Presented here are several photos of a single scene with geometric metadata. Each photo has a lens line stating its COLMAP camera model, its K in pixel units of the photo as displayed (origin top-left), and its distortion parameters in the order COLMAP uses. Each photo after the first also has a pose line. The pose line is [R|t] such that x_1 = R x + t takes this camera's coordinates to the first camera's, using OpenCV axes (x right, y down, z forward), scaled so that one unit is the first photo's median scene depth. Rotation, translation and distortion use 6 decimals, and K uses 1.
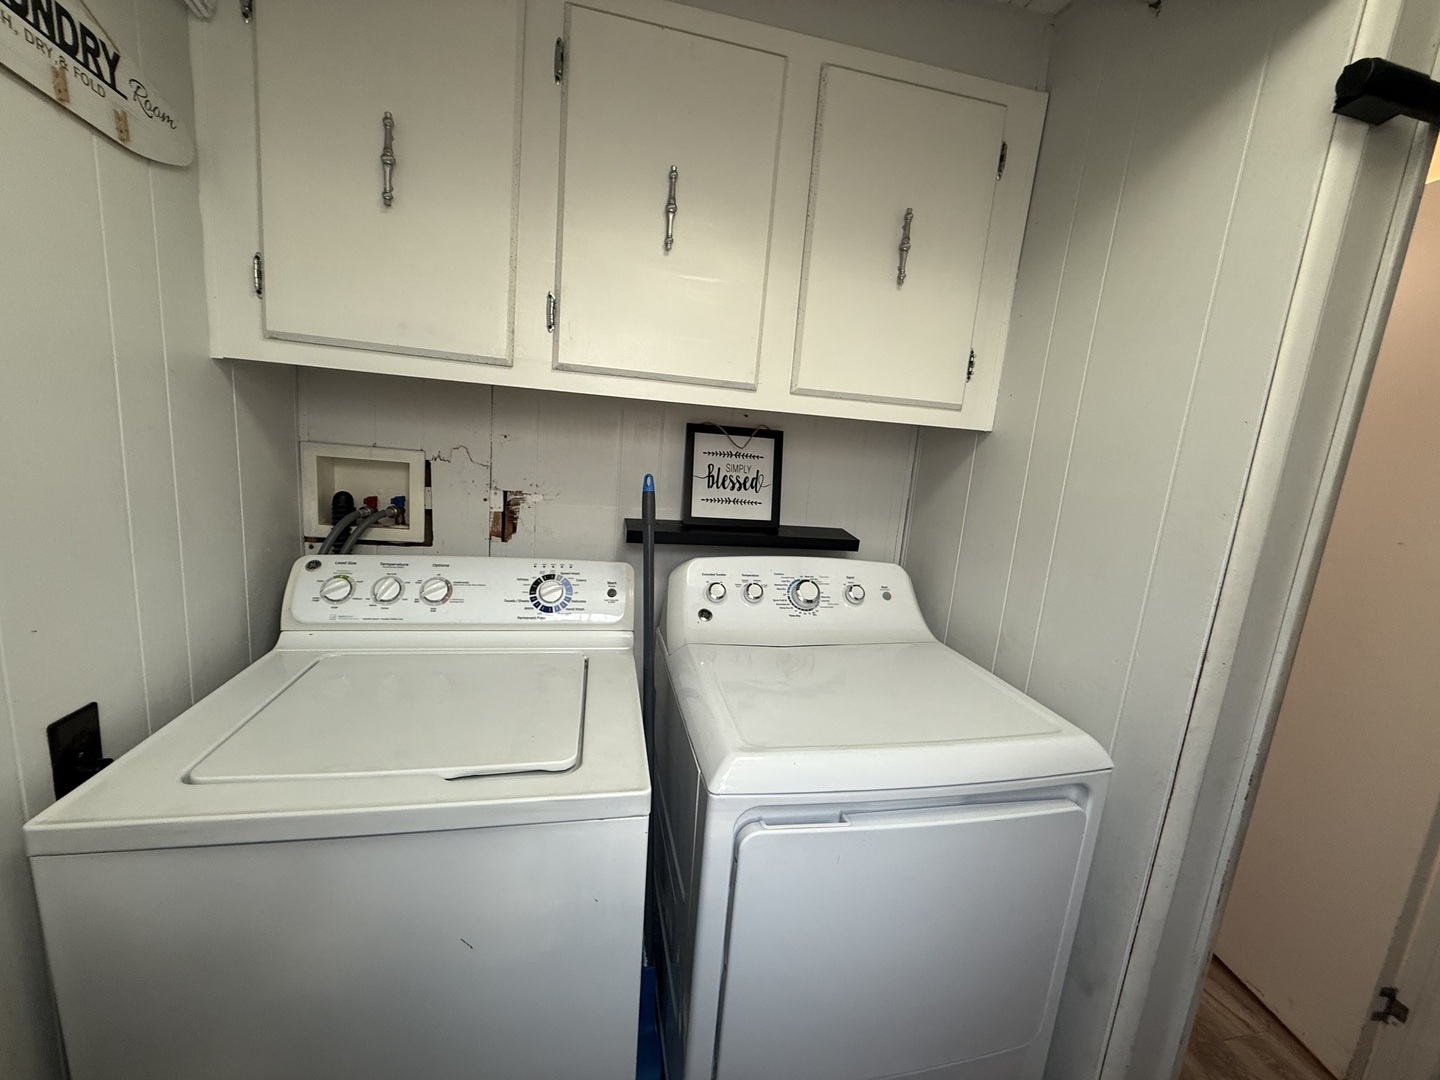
lens RADIAL K [[574.6, 0, 716.4], [0, 574.6, 541.8], [0, 0, 1]] dist [-0.000068, -0.000207]
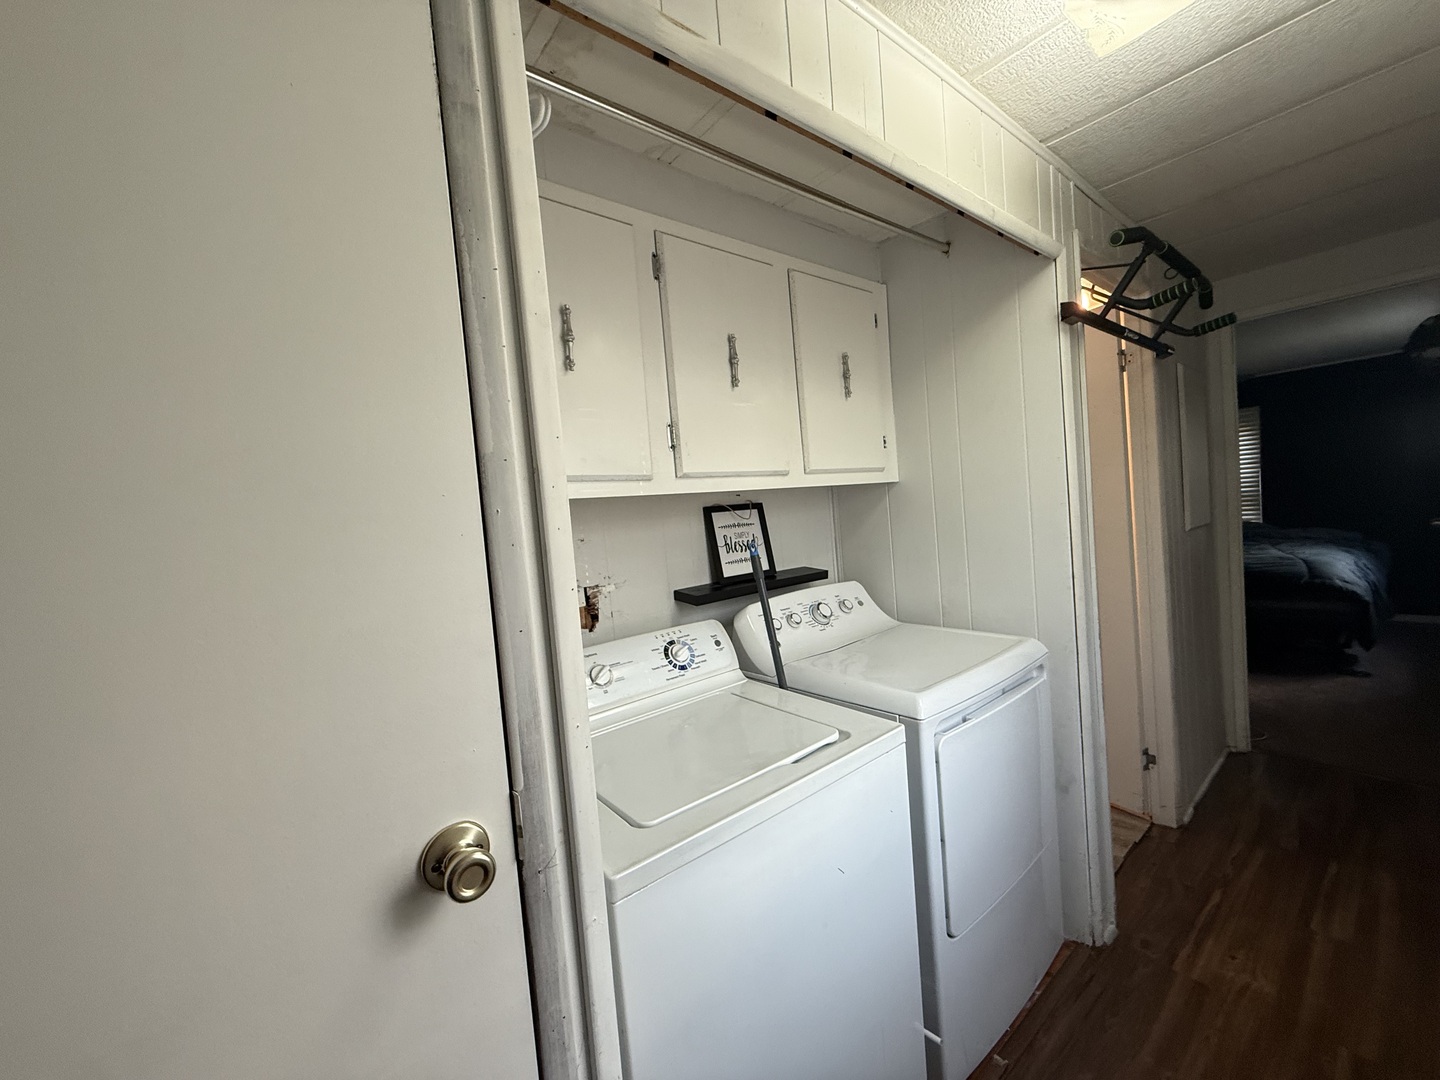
lens RADIAL K [[574.6, 0, 716.4], [0, 574.6, 541.8], [0, 0, 1]] dist [-0.000068, -0.000207]
pose [[0.878512, -0.177127, 0.443669, -0.647990], [0.234533, 0.969011, -0.077539, -0.027309], [-0.416186, 0.172174, 0.892830, -0.152169]]
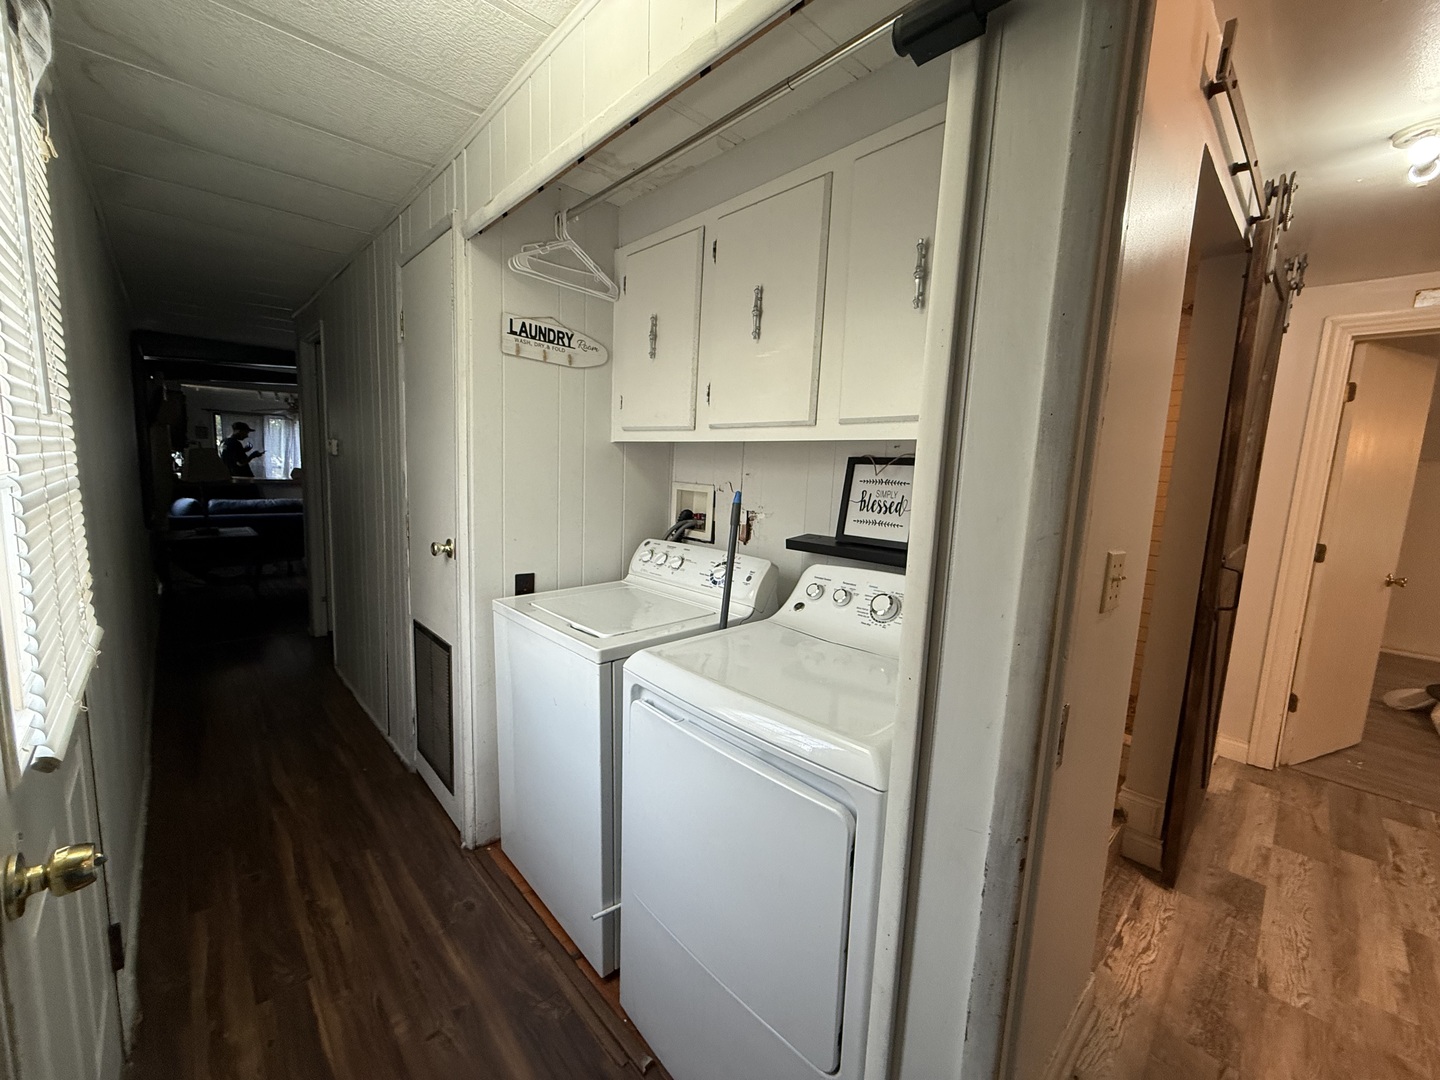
lens RADIAL K [[574.6, 0, 716.4], [0, 574.6, 541.8], [0, 0, 1]] dist [-0.000068, -0.000207]
pose [[0.510875, 0.049763, -0.858214, 0.901983], [-0.149297, 0.988288, -0.031568, 0.051685], [0.846592, 0.144256, 0.512321, 0.181611]]
